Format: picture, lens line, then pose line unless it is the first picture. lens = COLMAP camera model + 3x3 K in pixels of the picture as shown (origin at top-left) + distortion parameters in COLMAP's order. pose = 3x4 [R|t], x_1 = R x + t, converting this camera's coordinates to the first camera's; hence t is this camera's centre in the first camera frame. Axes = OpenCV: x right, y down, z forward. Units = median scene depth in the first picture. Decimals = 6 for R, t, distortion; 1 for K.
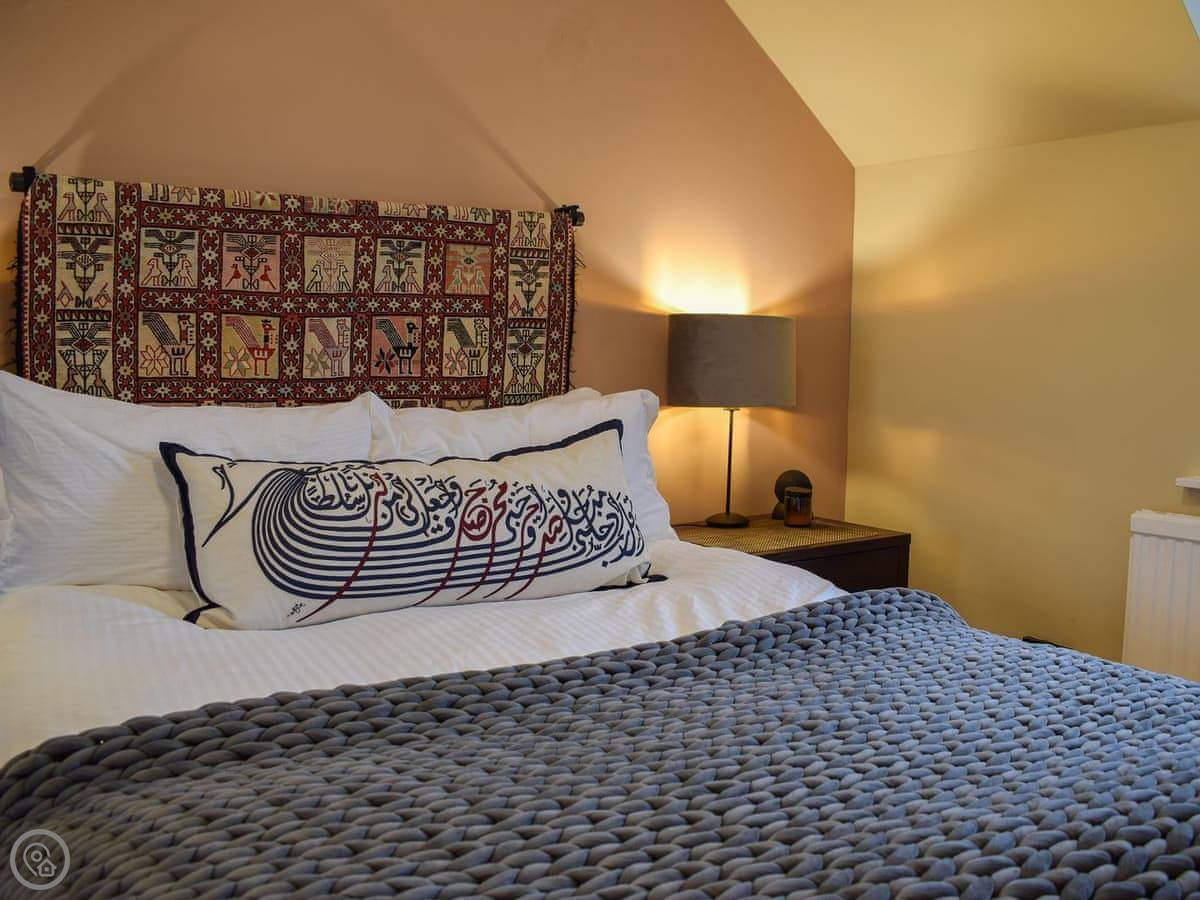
lens RADIAL K [[1154.3, 0, 601.2], [0, 1154.3, 452.3], [0, 0, 1]] dist [-0.091132, 0.000000]
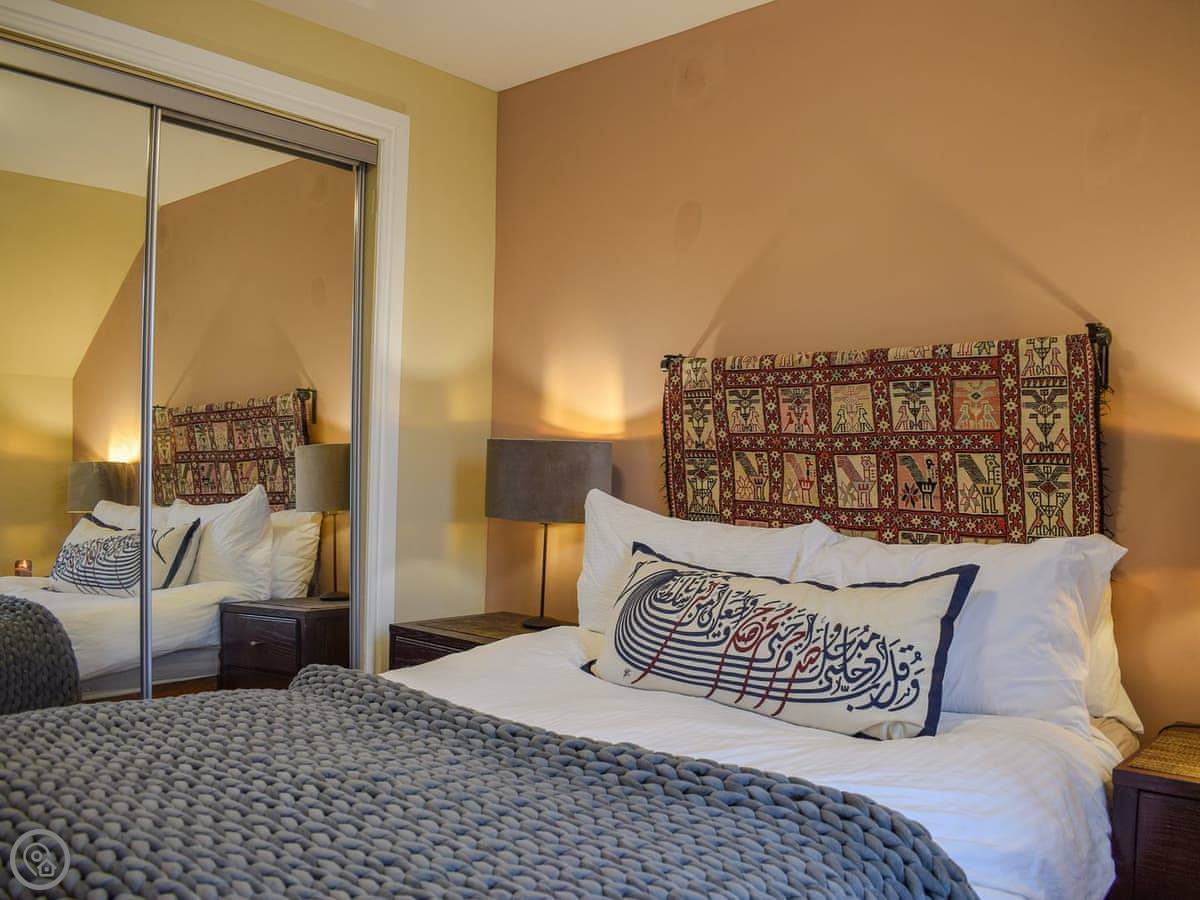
lens RADIAL K [[1040.0, 0, 598.2], [0, 1040.0, 449.6], [0, 0, 1]] dist [-0.069411, -0.002427]
pose [[0.236475, -0.020658, -0.971418, 0.737185], [-0.113114, 0.992391, -0.048640, -0.046583], [0.965031, 0.121383, 0.232339, 0.546583]]
